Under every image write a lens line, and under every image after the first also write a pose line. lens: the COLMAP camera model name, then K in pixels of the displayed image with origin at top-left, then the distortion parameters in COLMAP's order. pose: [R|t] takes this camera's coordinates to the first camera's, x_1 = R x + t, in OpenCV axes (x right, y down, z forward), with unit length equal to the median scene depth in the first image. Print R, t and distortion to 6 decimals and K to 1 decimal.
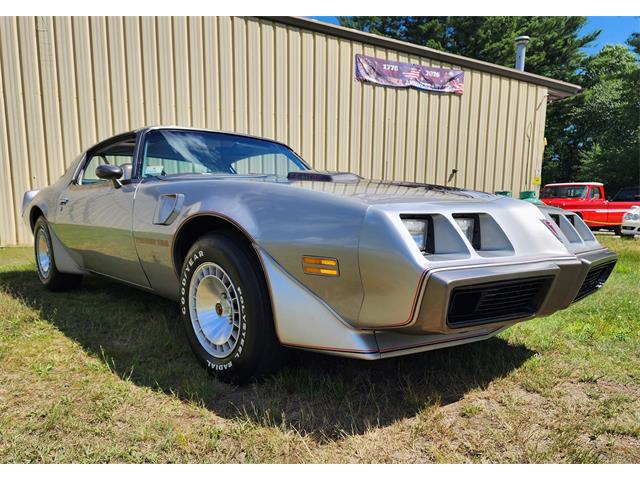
lens RADIAL K [[428.3, 0, 318.4], [0, 428.3, 238.5], [0, 0, 1]] dist [0.068327, -0.064028]
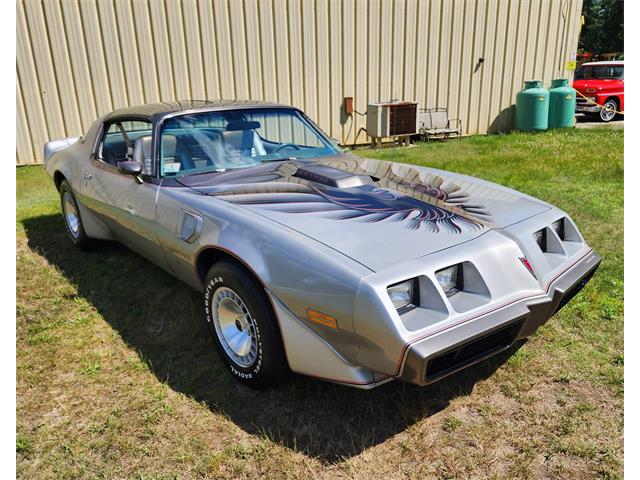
lens RADIAL K [[416.5, 0, 320.0], [0, 416.5, 240.0], [0, 0, 1]] dist [0.060760, -0.060193]
pose [[0.999283, -0.021806, -0.030950, 0.028602], [0.025586, 0.991506, 0.127520, -0.219360], [0.027906, -0.128221, 0.991353, -0.080573]]
